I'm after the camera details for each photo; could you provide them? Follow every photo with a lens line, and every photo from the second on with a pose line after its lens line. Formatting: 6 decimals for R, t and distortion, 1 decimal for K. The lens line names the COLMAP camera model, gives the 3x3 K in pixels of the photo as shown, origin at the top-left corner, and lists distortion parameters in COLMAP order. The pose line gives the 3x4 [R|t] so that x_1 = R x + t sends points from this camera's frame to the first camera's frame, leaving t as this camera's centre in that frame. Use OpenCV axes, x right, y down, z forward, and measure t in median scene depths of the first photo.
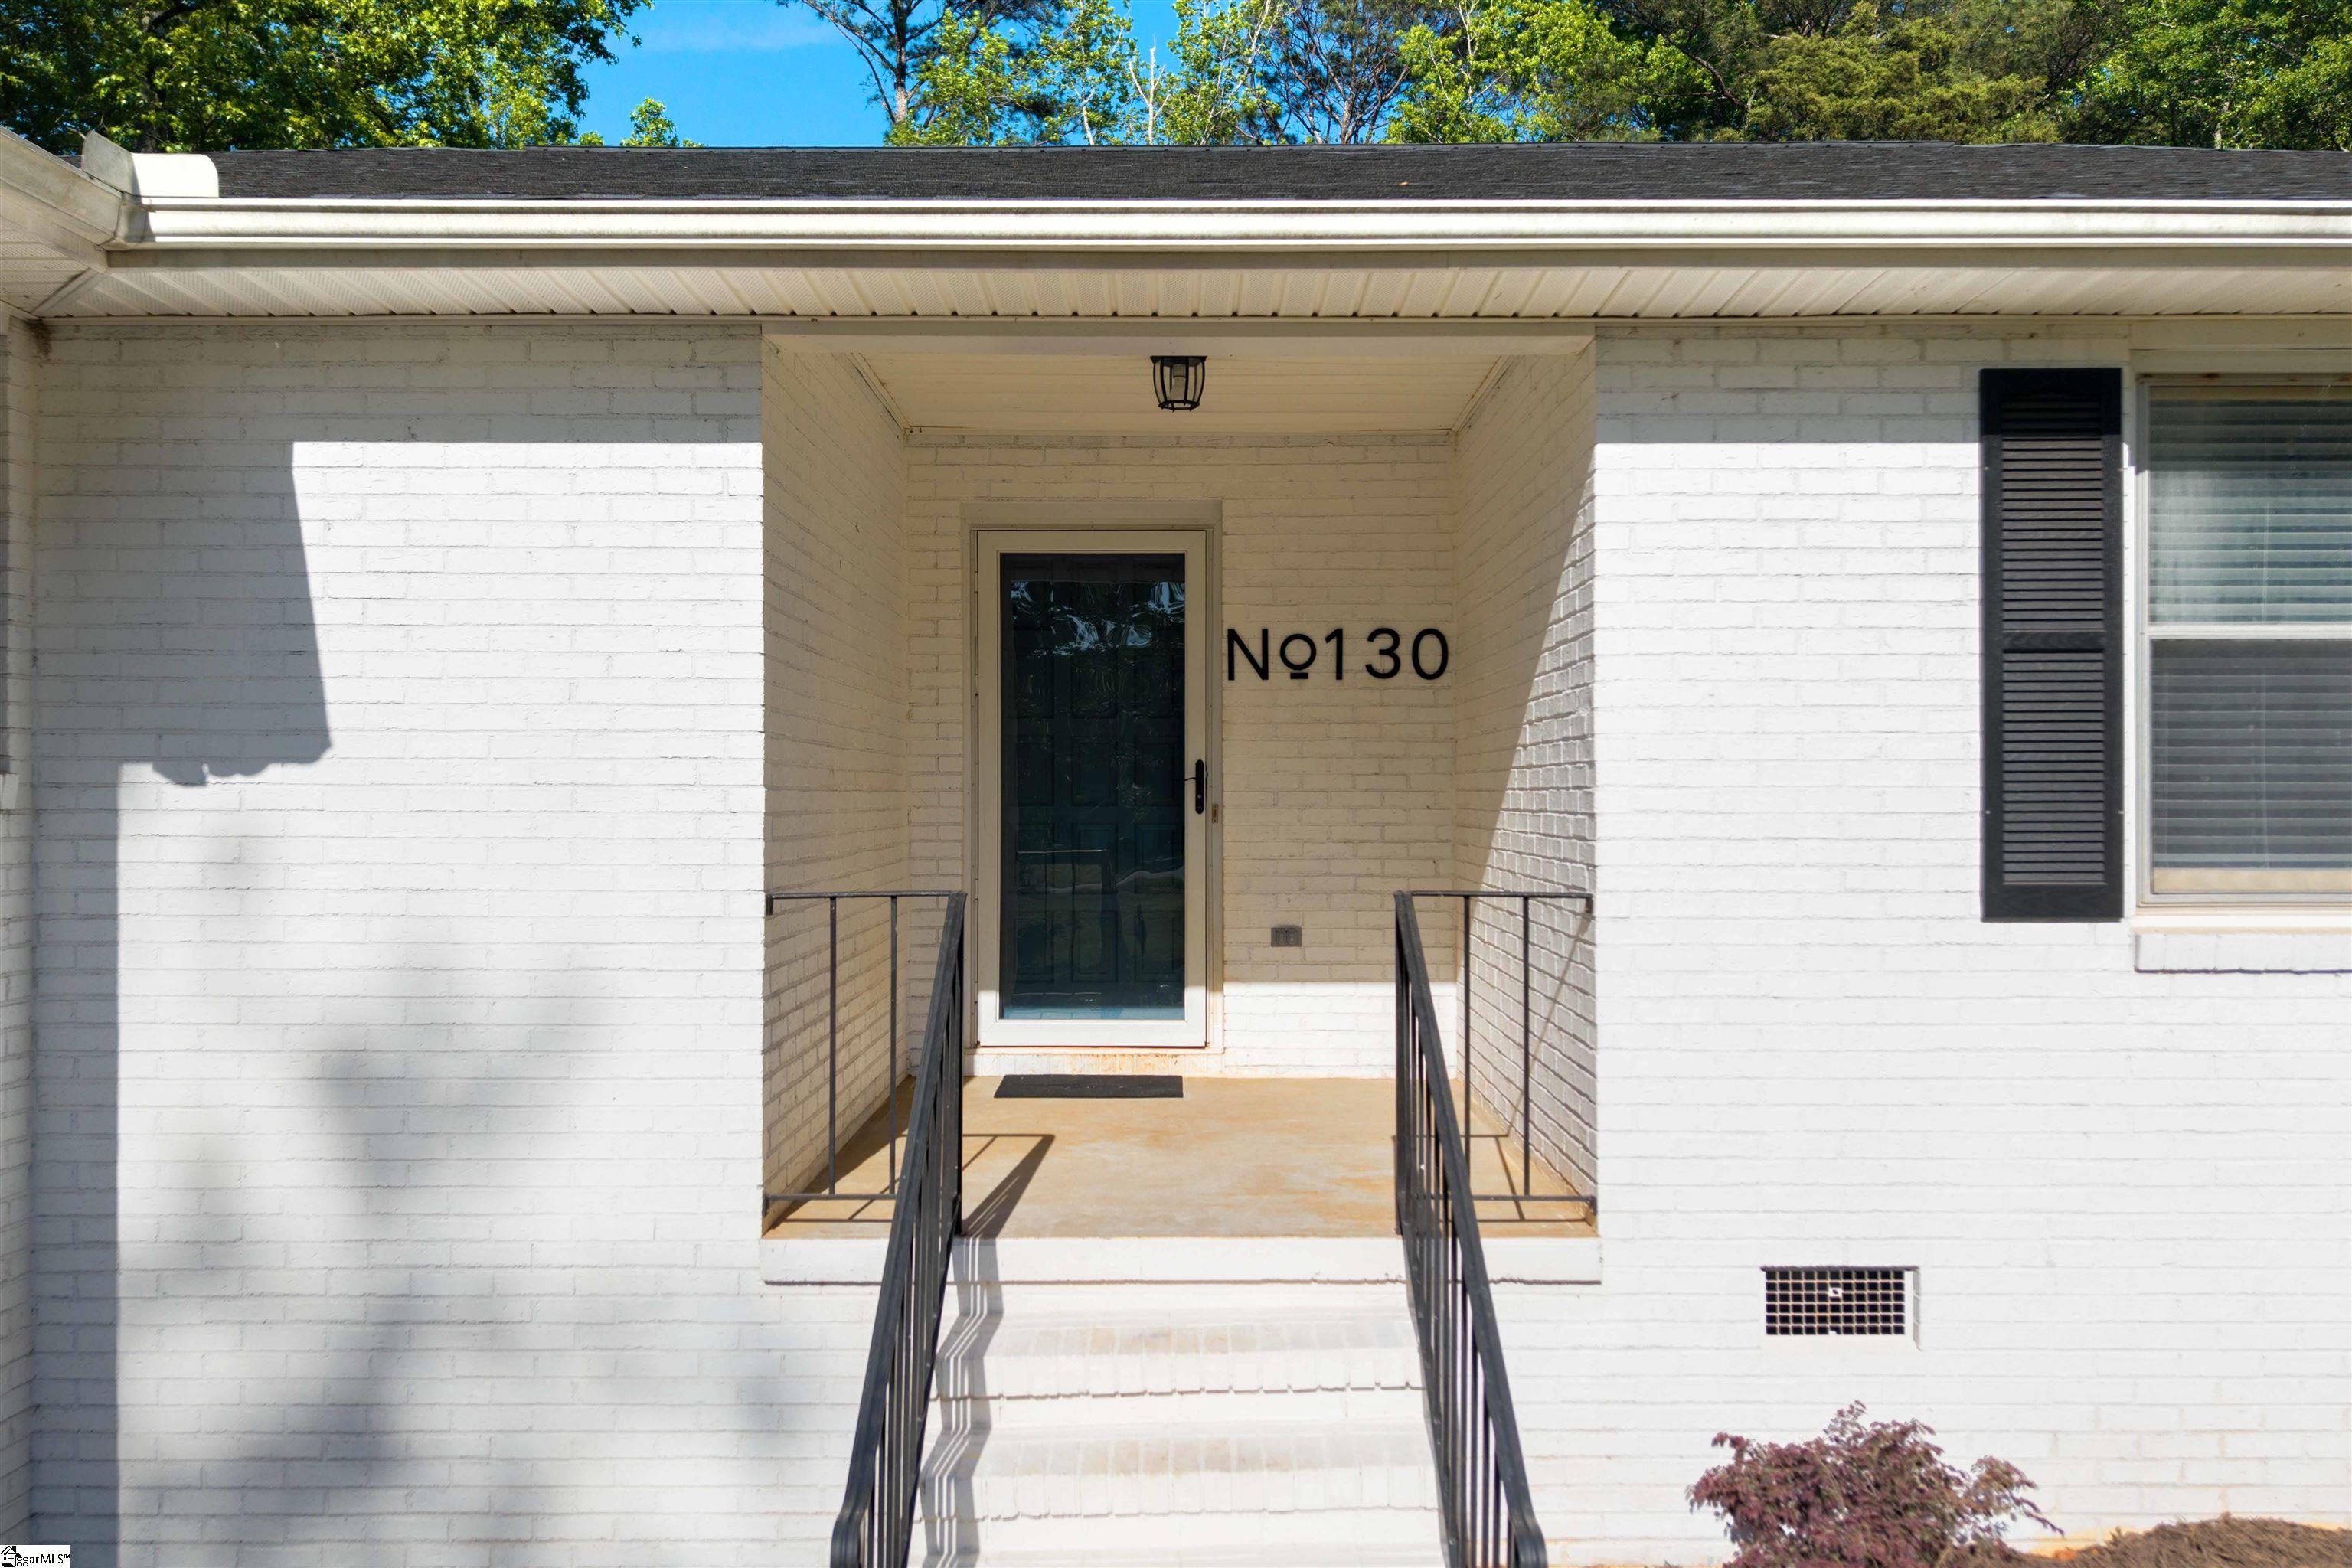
lens RADIAL K [[1888.8, 0, 1176.0], [0, 1888.8, 784.0], [0, 0, 1]] dist [-0.054031, 0.000120]
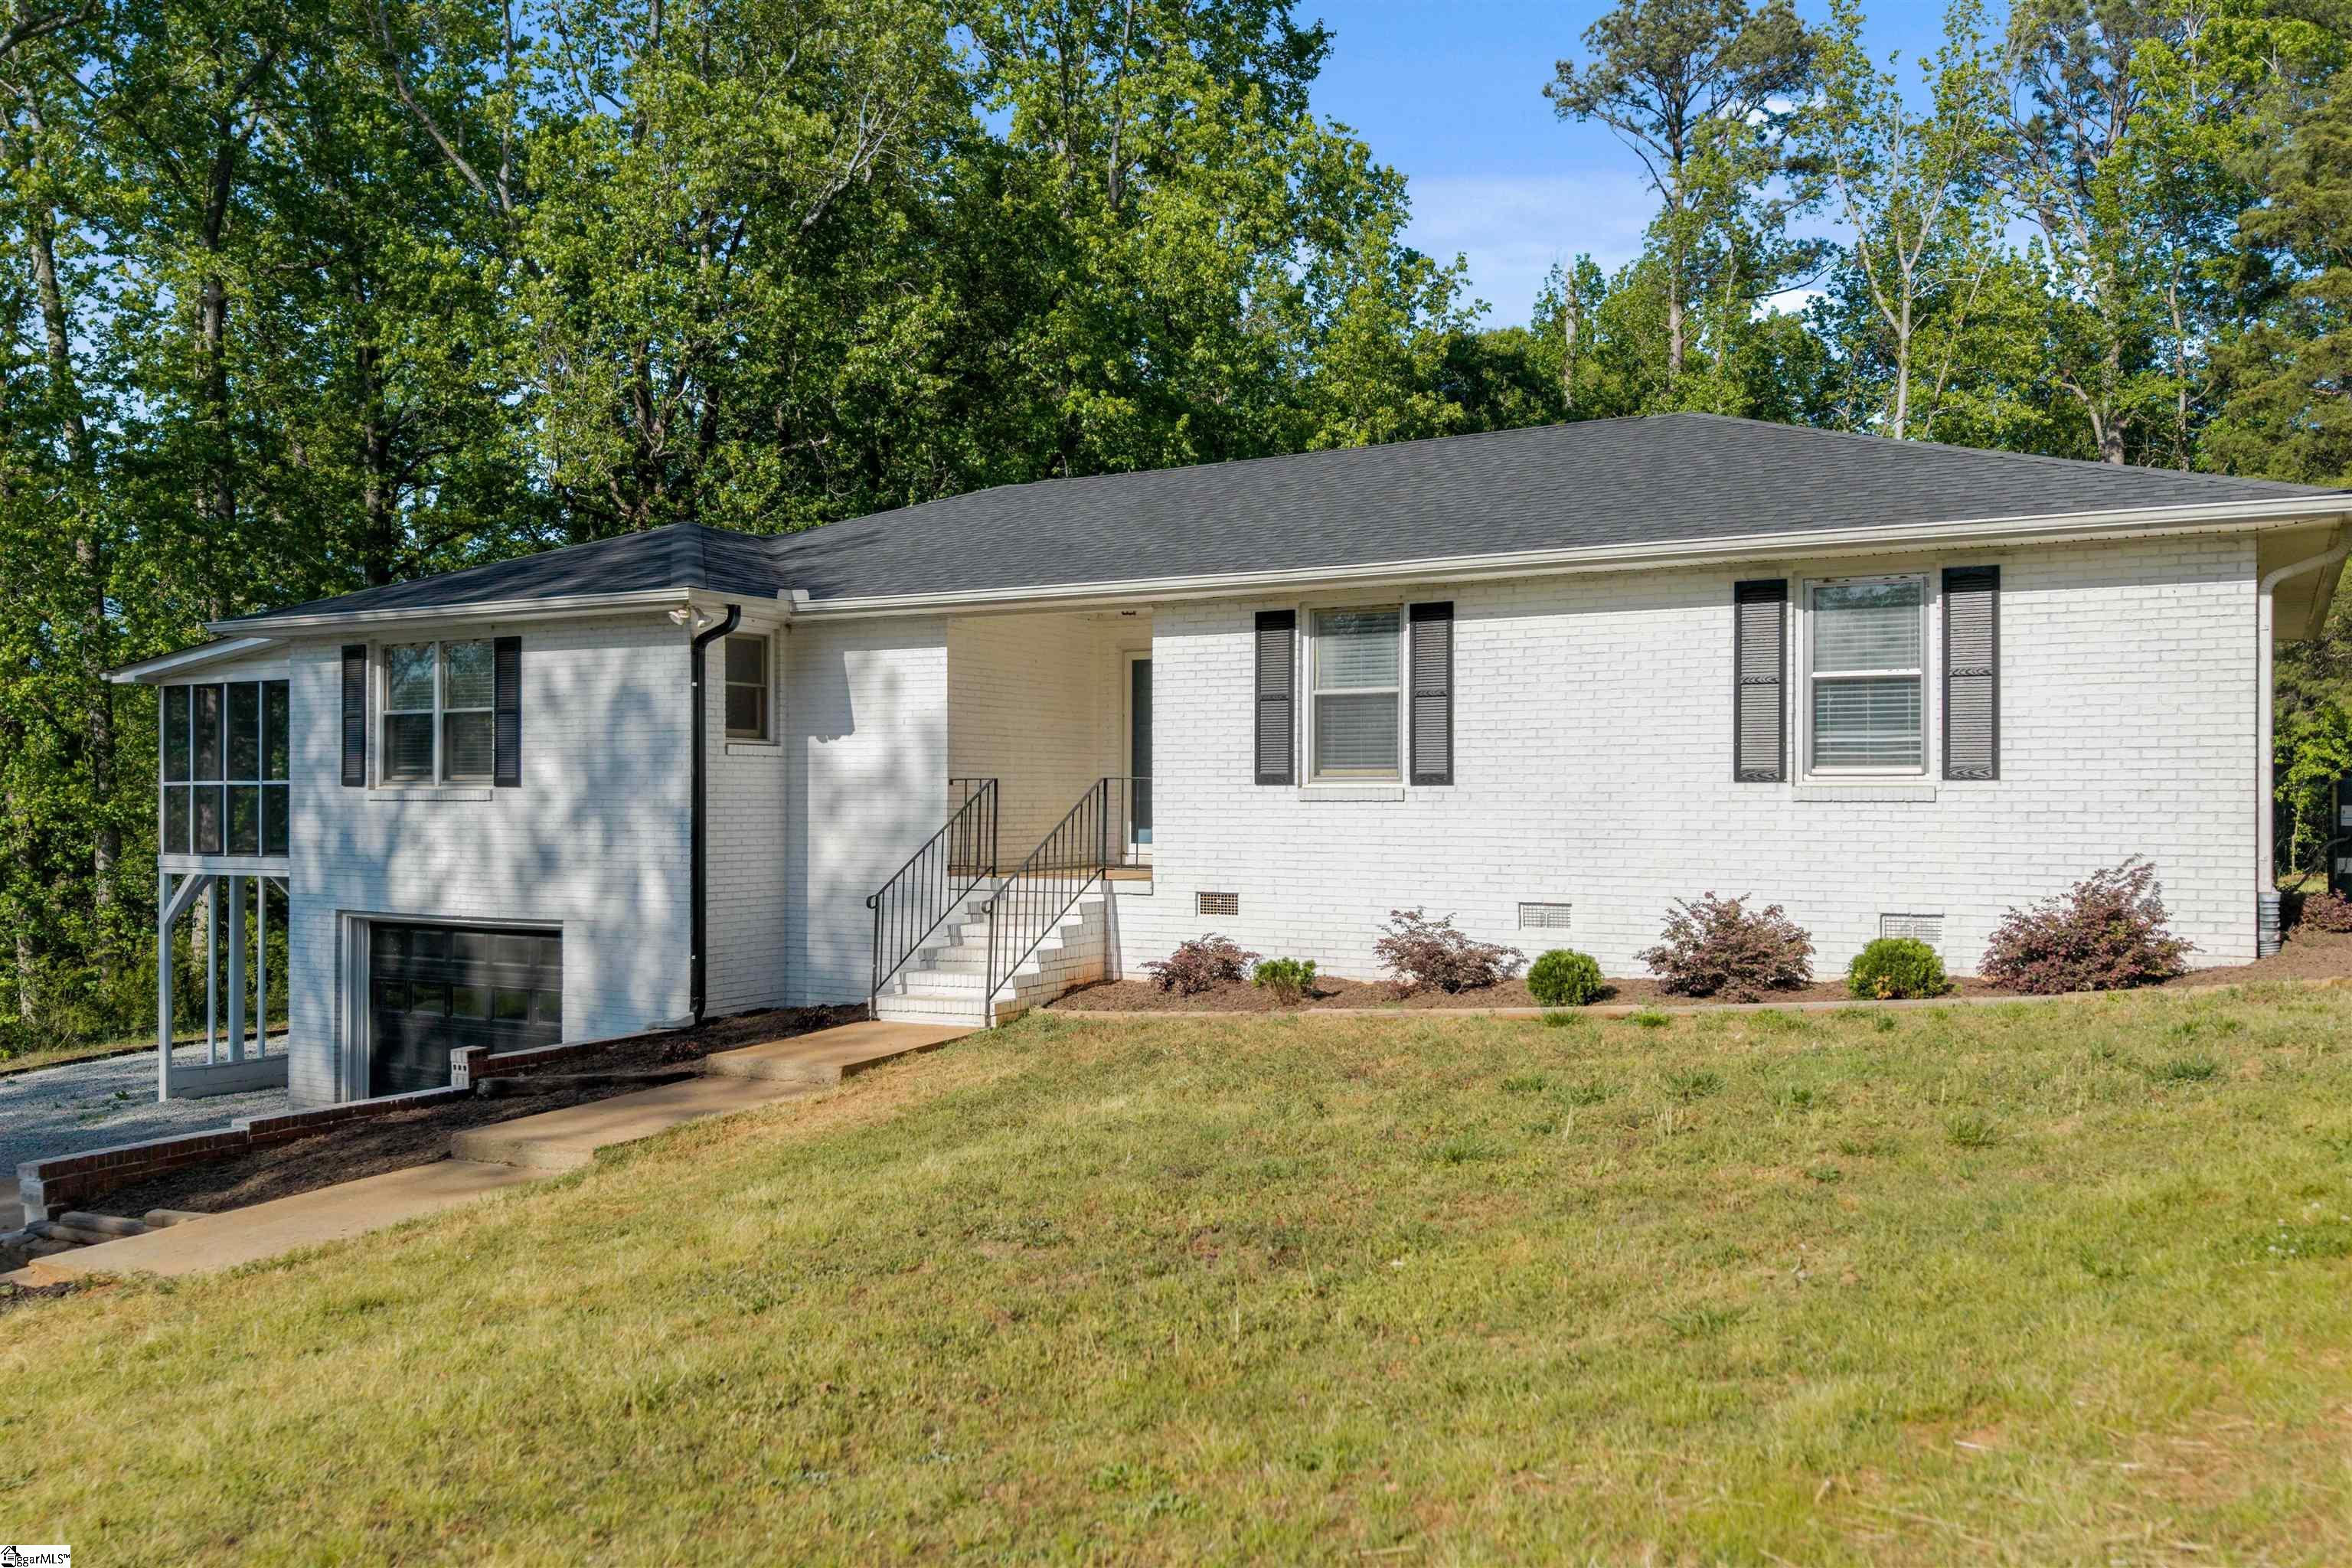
lens RADIAL K [[1855.9, 0, 1176.0], [0, 1855.9, 784.0], [0, 0, 1]] dist [0.024317, -0.002738]
pose [[0.843309, 0.012062, -0.537293, 2.010458], [-0.001505, 0.999797, 0.020083, 0.009046], [0.537426, -0.016128, 0.843156, -1.726054]]
